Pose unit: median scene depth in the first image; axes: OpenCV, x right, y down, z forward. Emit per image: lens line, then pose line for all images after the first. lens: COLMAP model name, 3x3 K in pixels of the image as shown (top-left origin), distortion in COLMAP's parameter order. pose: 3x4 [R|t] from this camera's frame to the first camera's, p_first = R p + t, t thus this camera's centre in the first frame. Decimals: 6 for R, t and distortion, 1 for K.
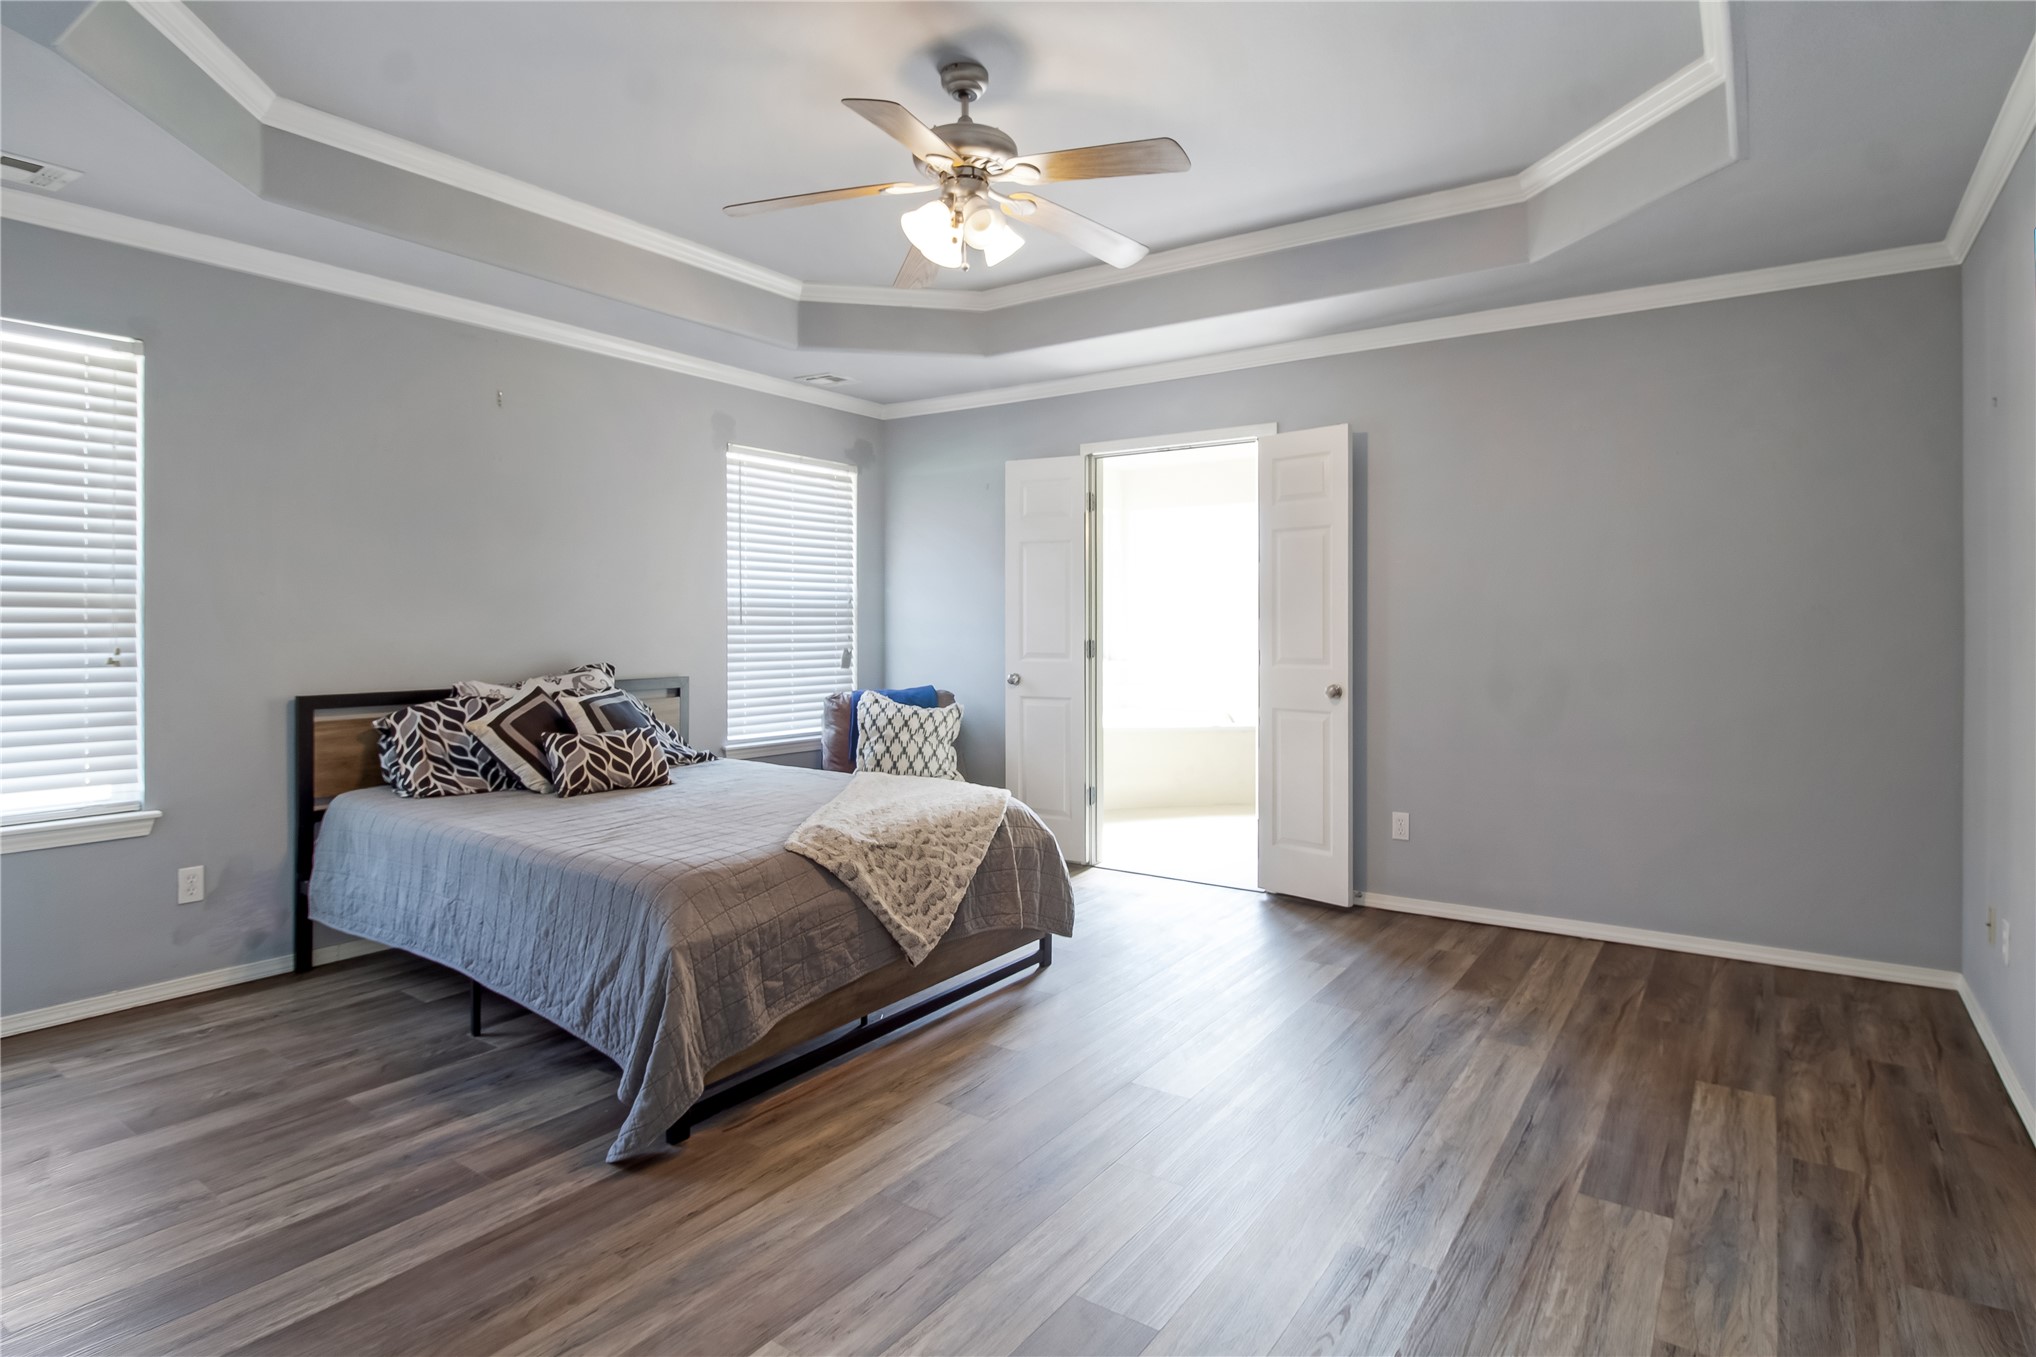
lens RADIAL K [[1108.3, 0, 1021.8], [0, 1108.3, 647.6], [0, 0, 1]] dist [0.002916, 0.000383]
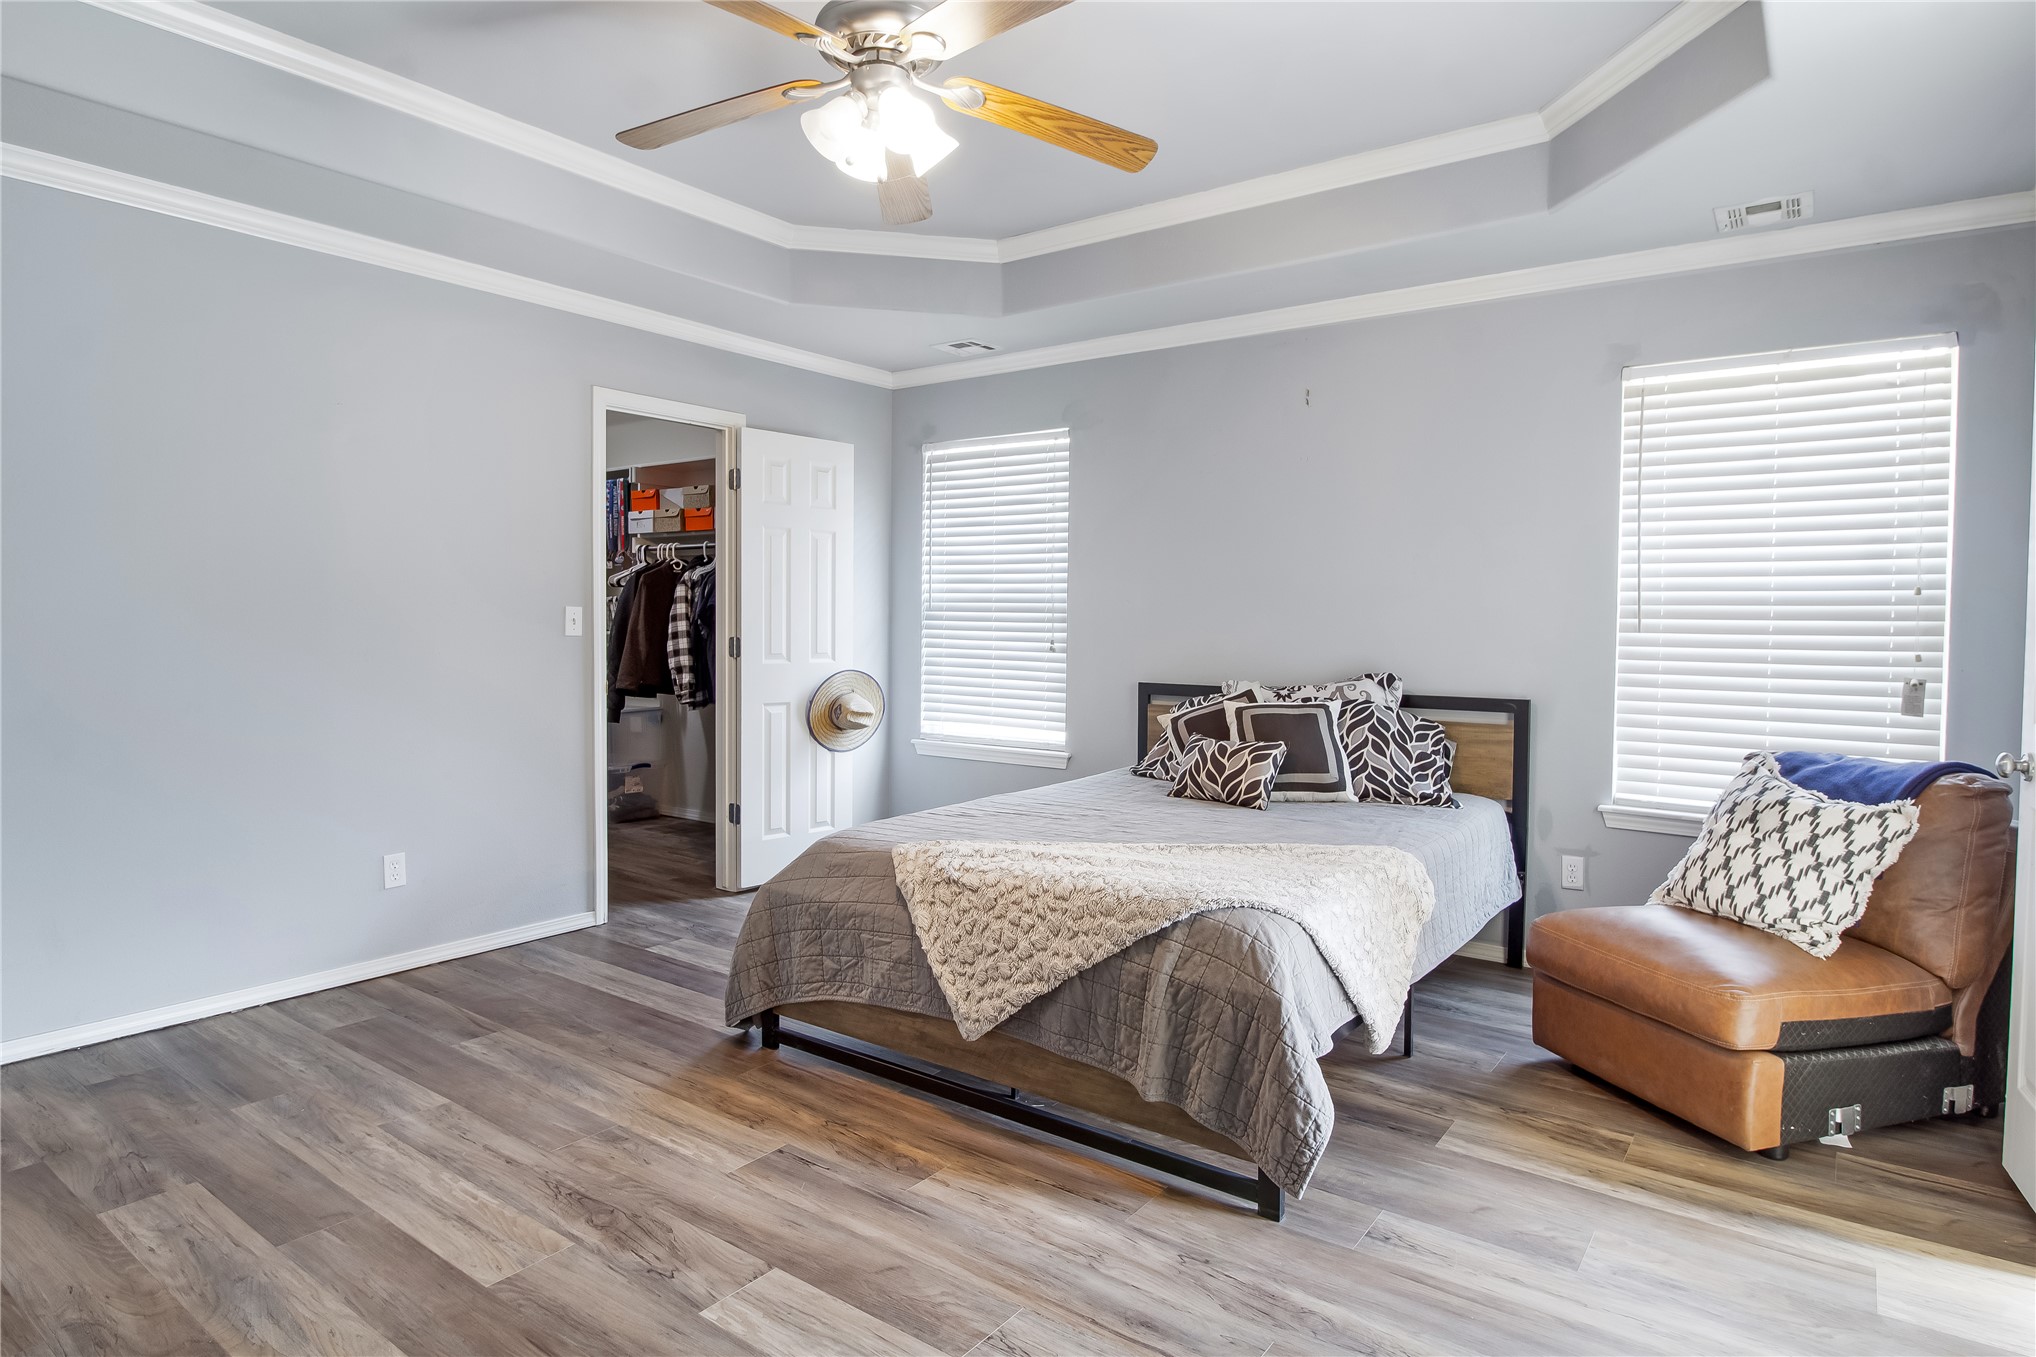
lens RADIAL K [[1099.7, 0, 1018.0], [0, 1099.7, 678.5], [0, 0, 1]] dist [-0.004307, -0.001075]
pose [[-0.028891, 0.050012, -0.998331, 0.606699], [-0.031796, 0.998196, 0.050926, -0.020151], [0.999077, 0.033214, -0.027249, 0.906381]]
